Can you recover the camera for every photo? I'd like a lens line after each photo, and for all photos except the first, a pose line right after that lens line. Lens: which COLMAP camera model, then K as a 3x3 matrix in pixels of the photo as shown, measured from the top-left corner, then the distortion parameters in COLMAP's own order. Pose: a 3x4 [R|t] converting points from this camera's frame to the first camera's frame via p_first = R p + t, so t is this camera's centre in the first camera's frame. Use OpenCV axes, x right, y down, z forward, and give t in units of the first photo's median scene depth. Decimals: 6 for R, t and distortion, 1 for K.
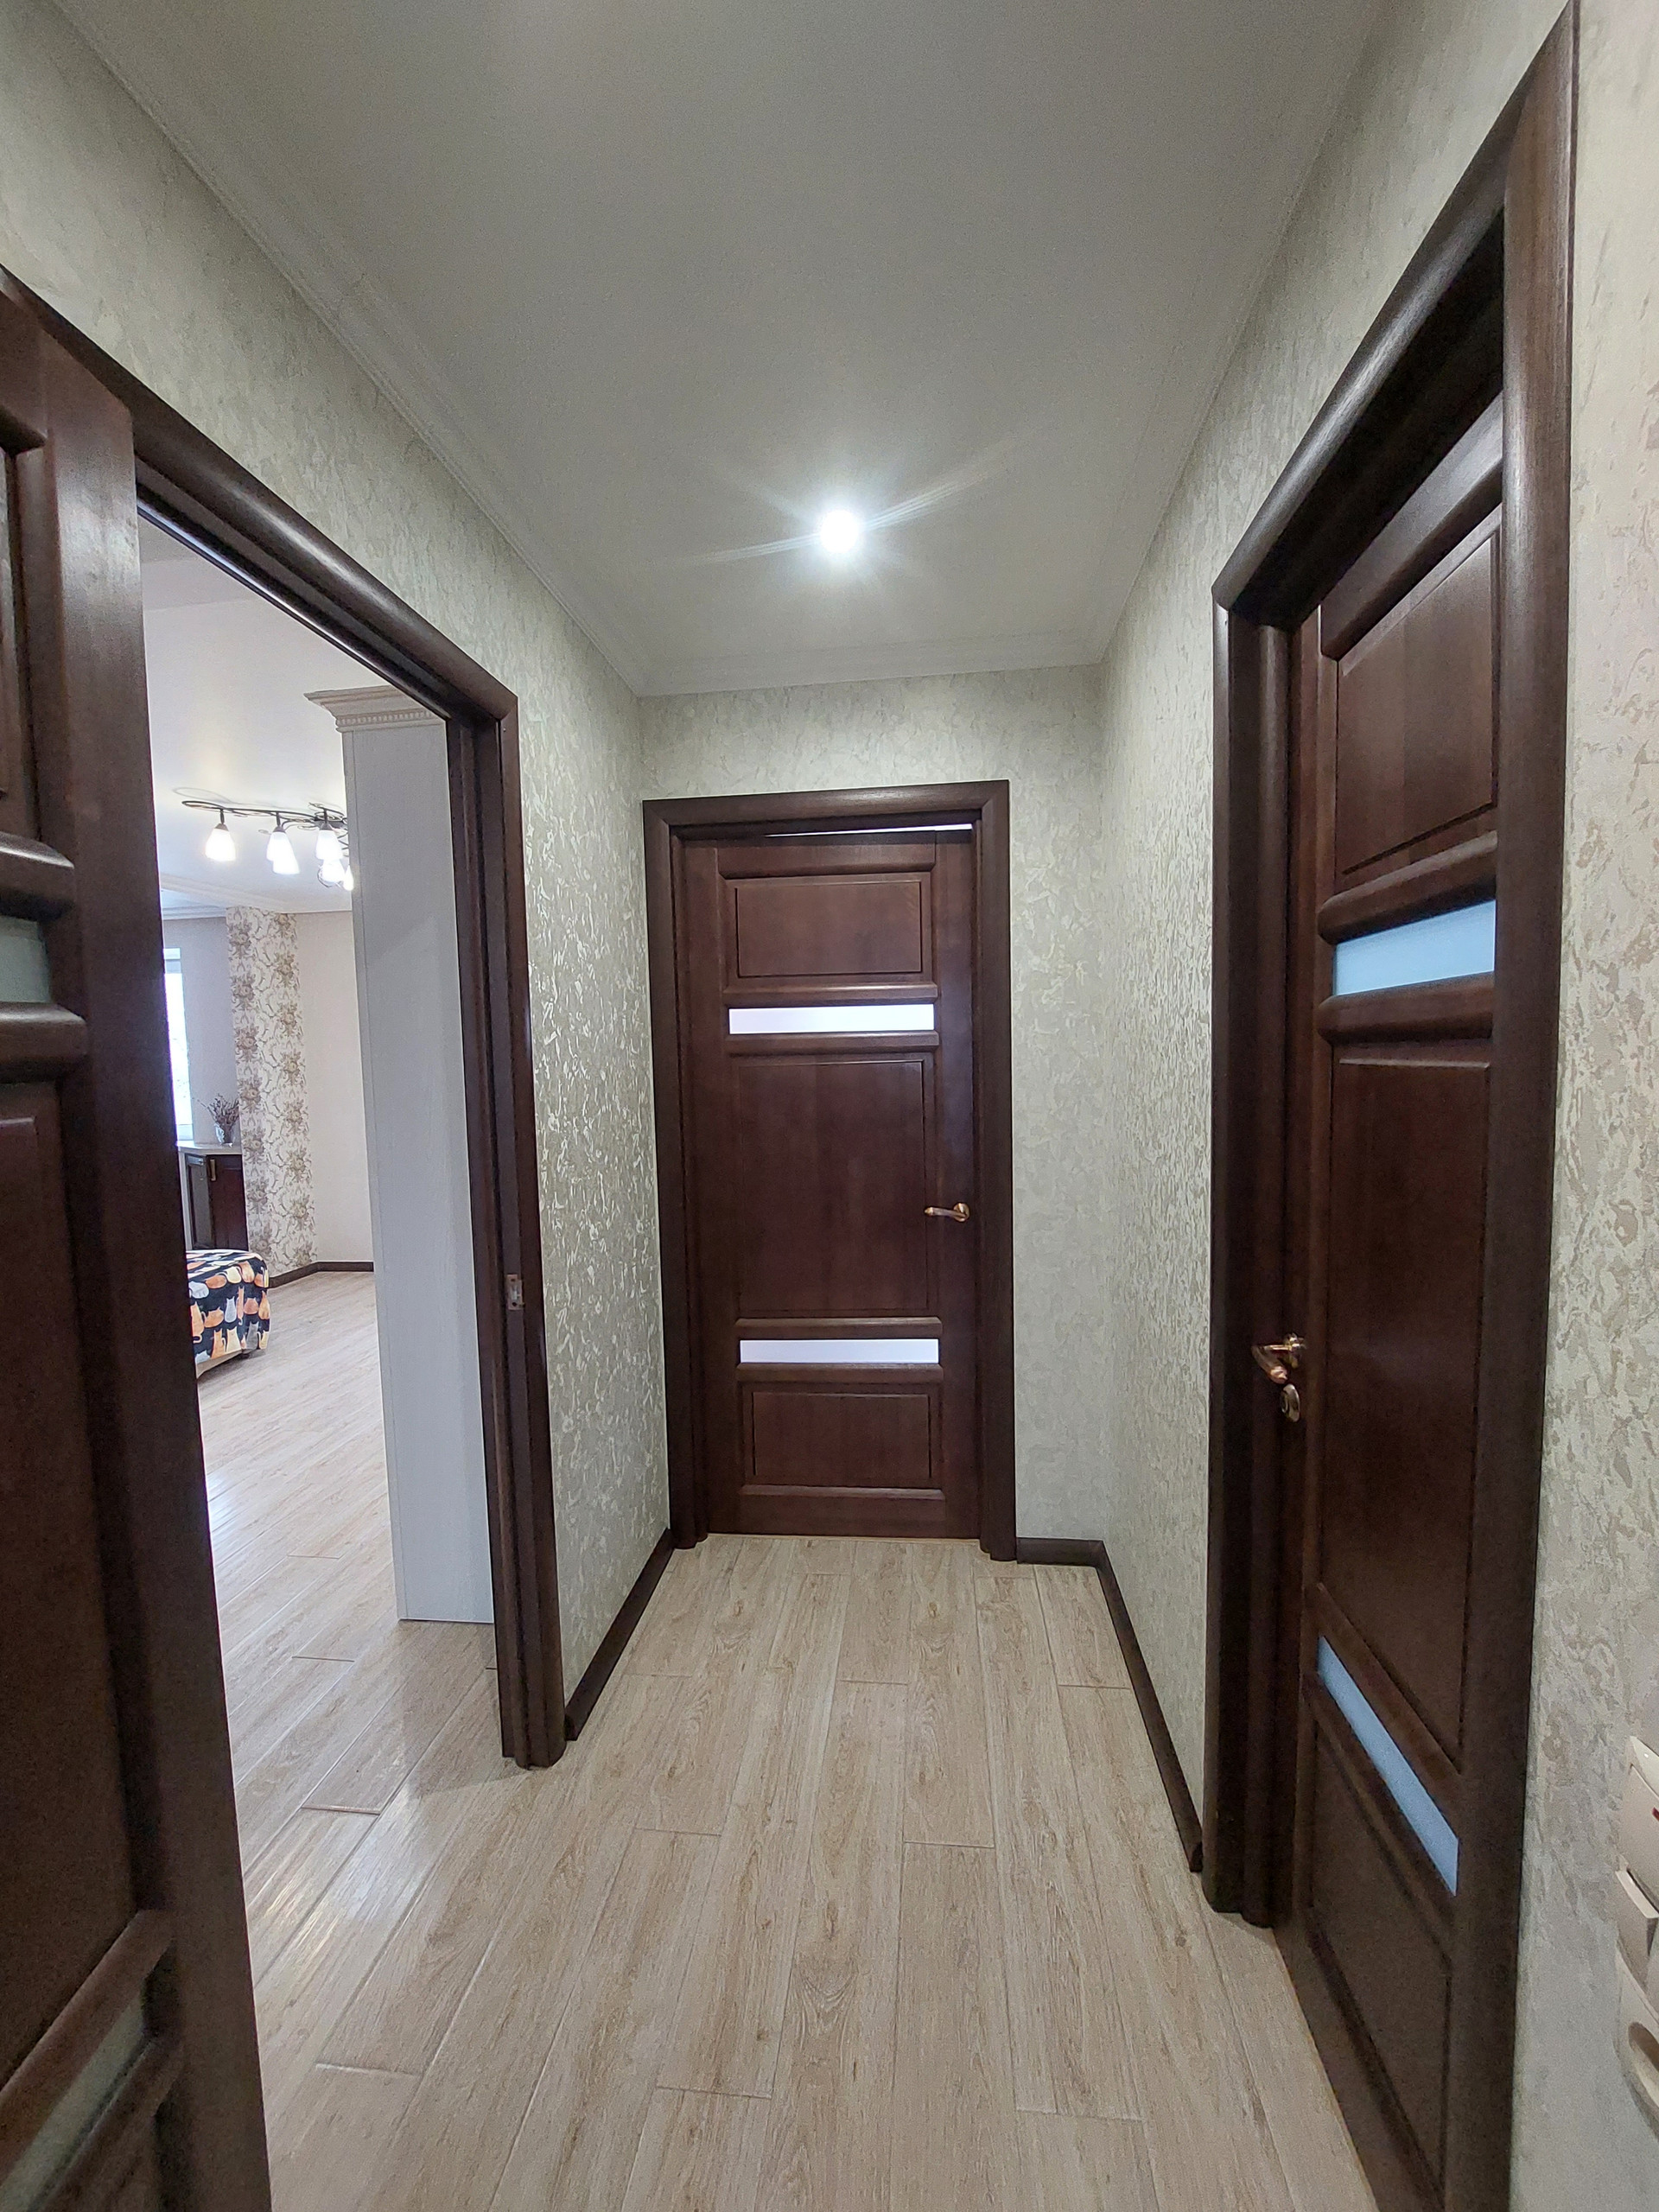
lens RADIAL K [[898.9, 0, 823.8], [0, 898.9, 1116.2], [0, 0, 1]] dist [-0.002454, -0.000205]
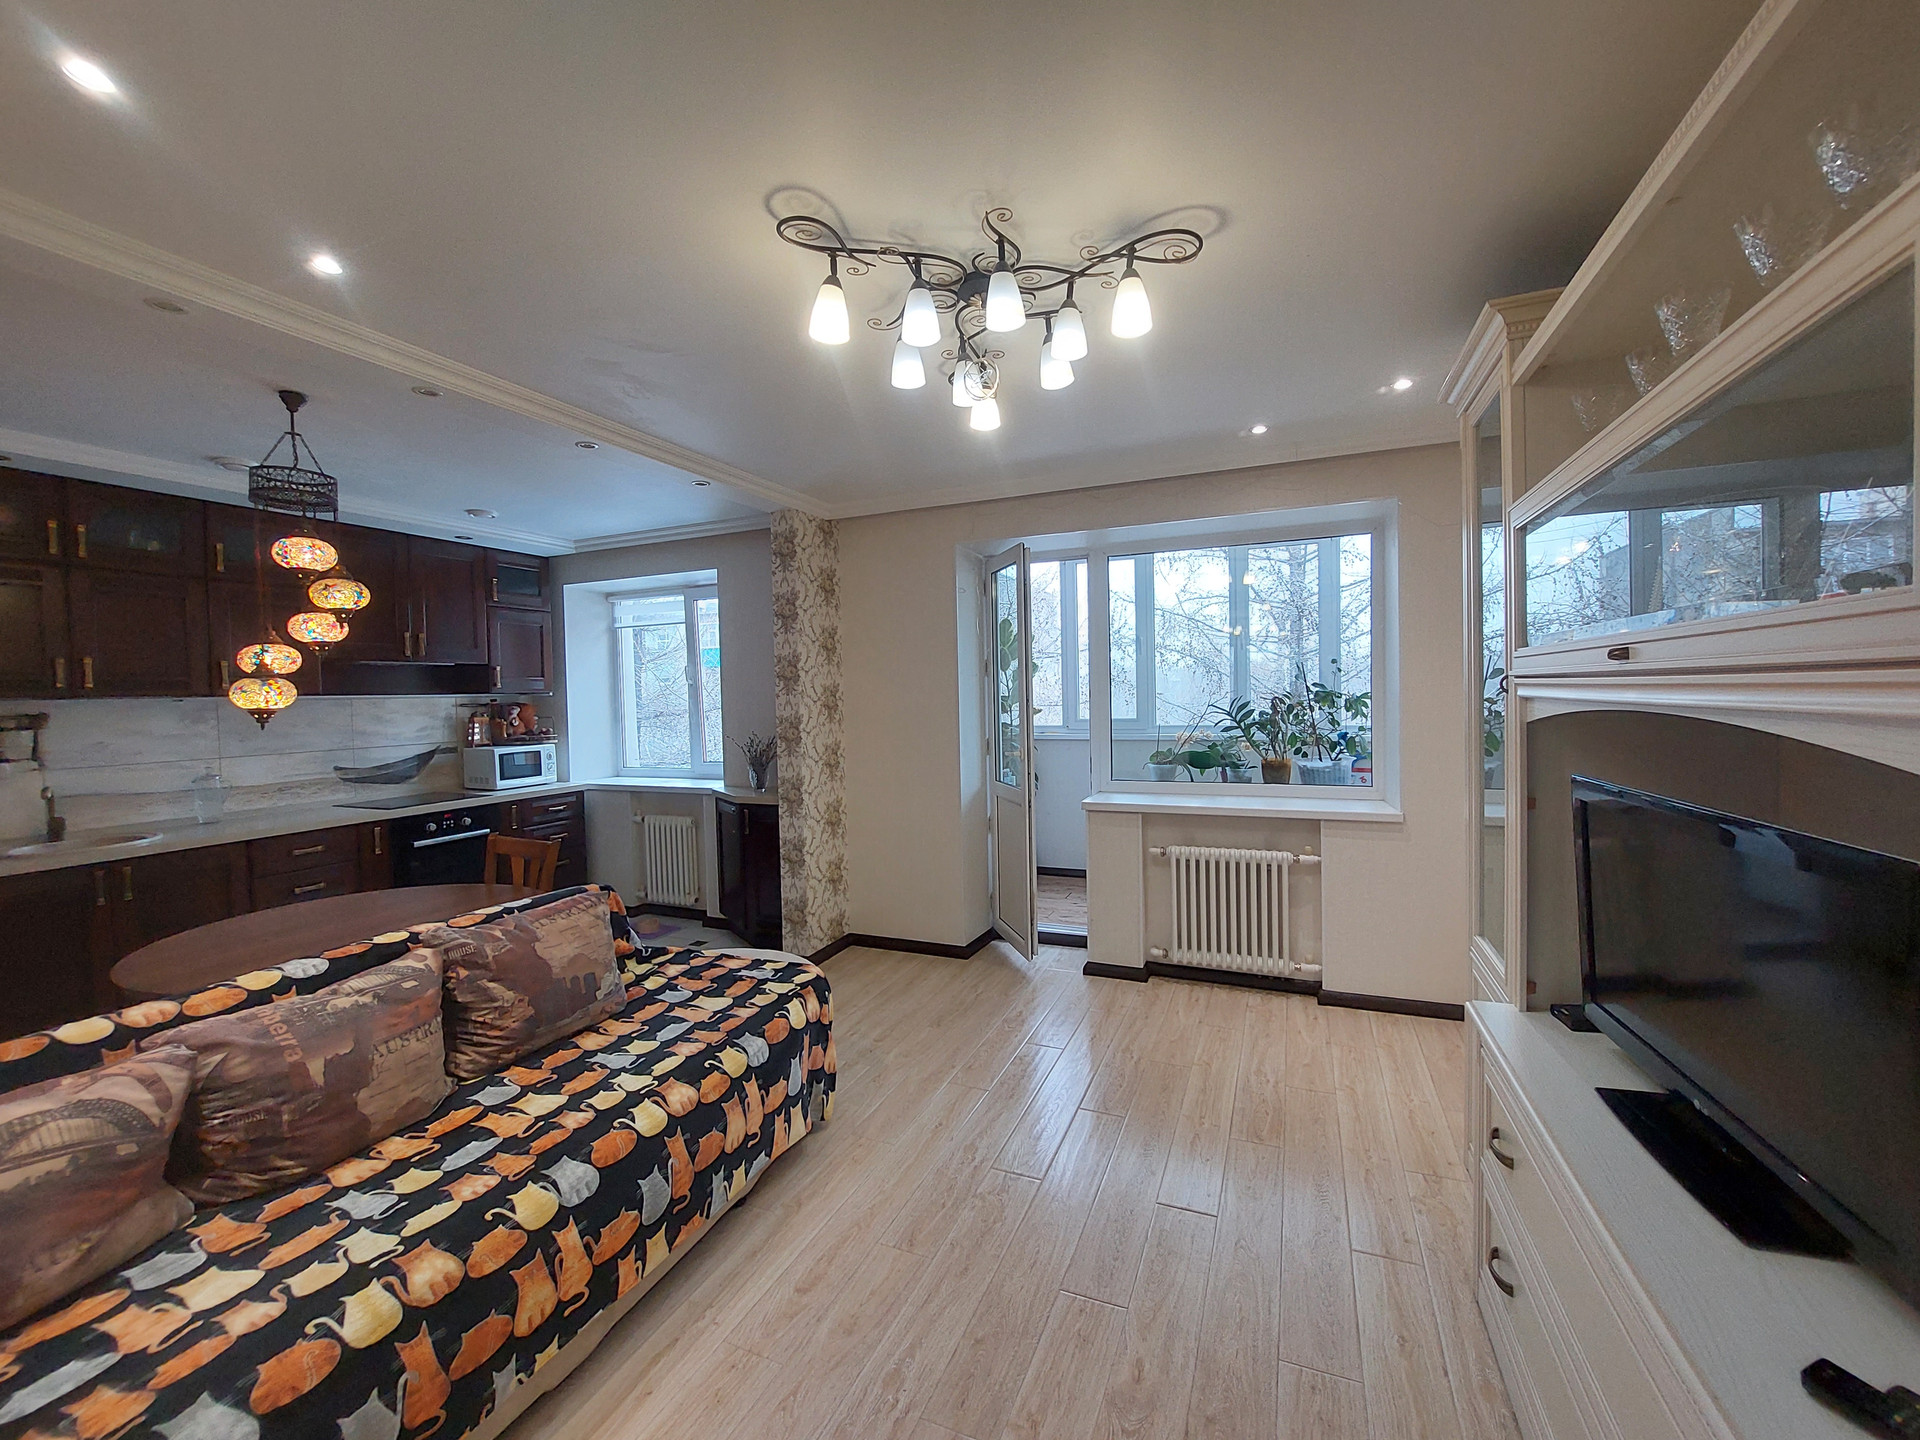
lens RADIAL K [[780.2, 0, 966.6], [0, 780.2, 713.5], [0, 0, 1]] dist [-0.002454, -0.000205]
pose [[0.960992, 0.008015, -0.276459, -0.281596], [-0.018538, 0.999199, -0.035469, -0.020766], [0.275953, 0.039211, 0.960371, 0.350102]]
